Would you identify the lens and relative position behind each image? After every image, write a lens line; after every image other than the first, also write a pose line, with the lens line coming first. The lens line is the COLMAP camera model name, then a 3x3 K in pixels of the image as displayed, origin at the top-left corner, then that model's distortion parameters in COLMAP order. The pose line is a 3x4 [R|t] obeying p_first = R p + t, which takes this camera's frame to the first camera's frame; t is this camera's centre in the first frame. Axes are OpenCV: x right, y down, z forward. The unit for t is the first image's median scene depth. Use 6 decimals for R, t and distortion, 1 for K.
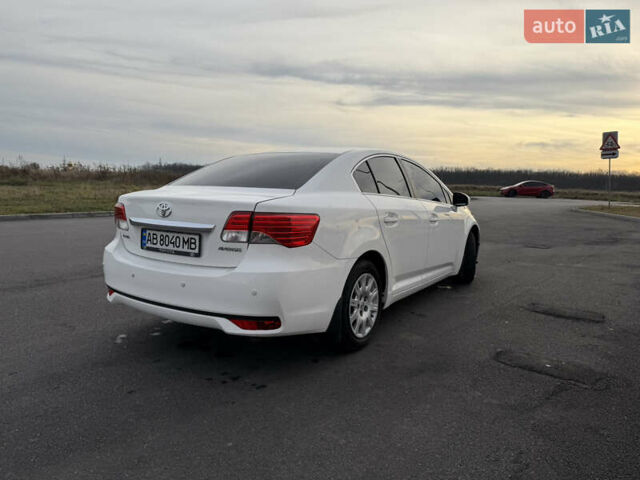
lens RADIAL K [[453.8, 0, 320.0], [0, 453.8, 240.0], [0, 0, 1]] dist [0.045939, -0.055182]
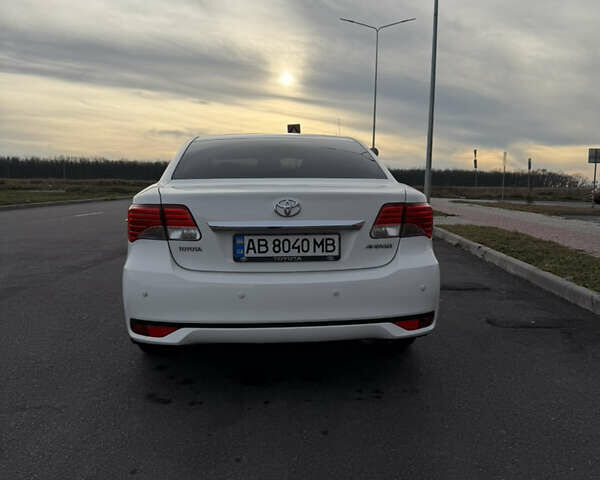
lens RADIAL K [[569.5, 0, 300.0], [0, 569.5, 240.0], [0, 0, 1]] dist [0.009930, -0.009581]
pose [[0.772254, -0.081692, 0.630039, -0.947650], [0.090948, 0.995700, 0.017627, -0.024129], [-0.628770, 0.043688, 0.776363, 0.208585]]
